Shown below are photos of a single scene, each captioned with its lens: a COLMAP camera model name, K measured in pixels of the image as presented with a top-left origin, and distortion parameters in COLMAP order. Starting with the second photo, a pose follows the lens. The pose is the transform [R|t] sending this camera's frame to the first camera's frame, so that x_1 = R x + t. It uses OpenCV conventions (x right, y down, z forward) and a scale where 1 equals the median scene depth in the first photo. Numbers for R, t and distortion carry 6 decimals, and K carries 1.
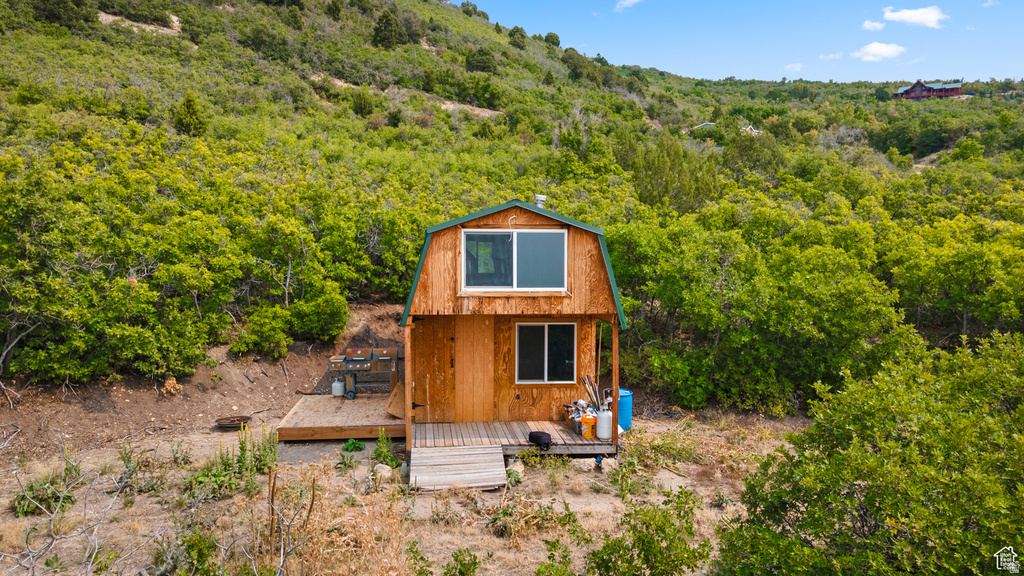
lens RADIAL K [[746.4, 0, 509.6], [0, 746.4, 281.3], [0, 0, 1]] dist [0.023354, 0.033025]
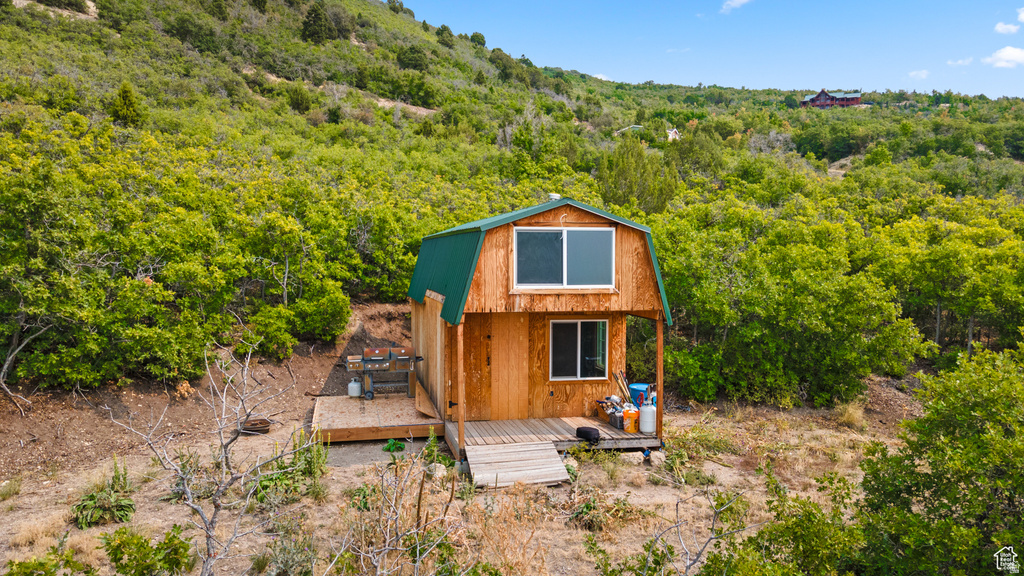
lens RADIAL K [[746.4, 0, 509.6], [0, 746.4, 281.3], [0, 0, 1]] dist [0.023354, 0.033025]
pose [[0.994573, -0.003870, 0.103970, -0.112186], [0.003817, 0.999992, 0.000710, 0.001616], [-0.103972, -0.000309, 0.994580, 0.001875]]
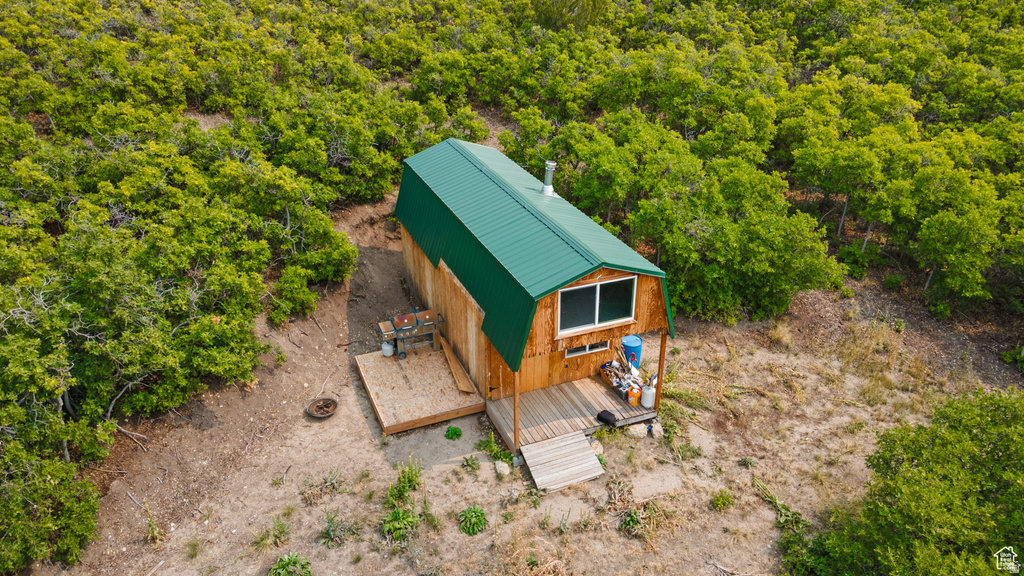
lens RADIAL K [[746.4, 0, 509.6], [0, 746.4, 281.3], [0, 0, 1]] dist [0.023354, 0.033025]
pose [[0.961237, -0.127105, 0.244680, -0.277007], [0.013283, 0.907725, 0.419356, -0.376397], [-0.275405, -0.399850, 0.874227, -0.010676]]
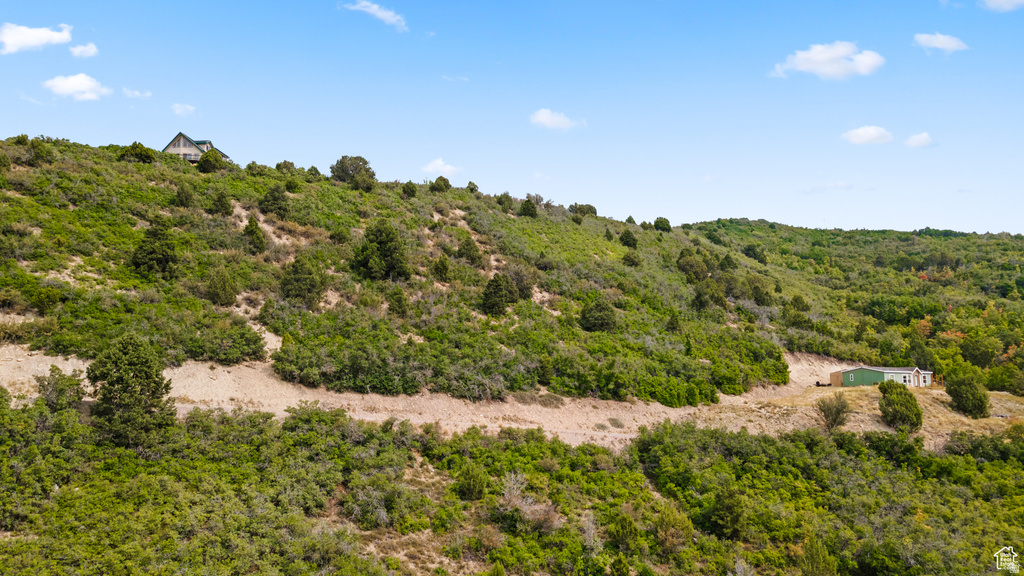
lens RADIAL K [[746.4, 0, 509.6], [0, 746.4, 281.3], [0, 0, 1]] dist [0.023354, 0.033025]
pose [[0.990335, -0.027635, -0.135915, -0.160382], [0.002409, 0.983228, -0.182362, -1.303720], [0.138675, 0.180272, 0.973792, 0.733206]]
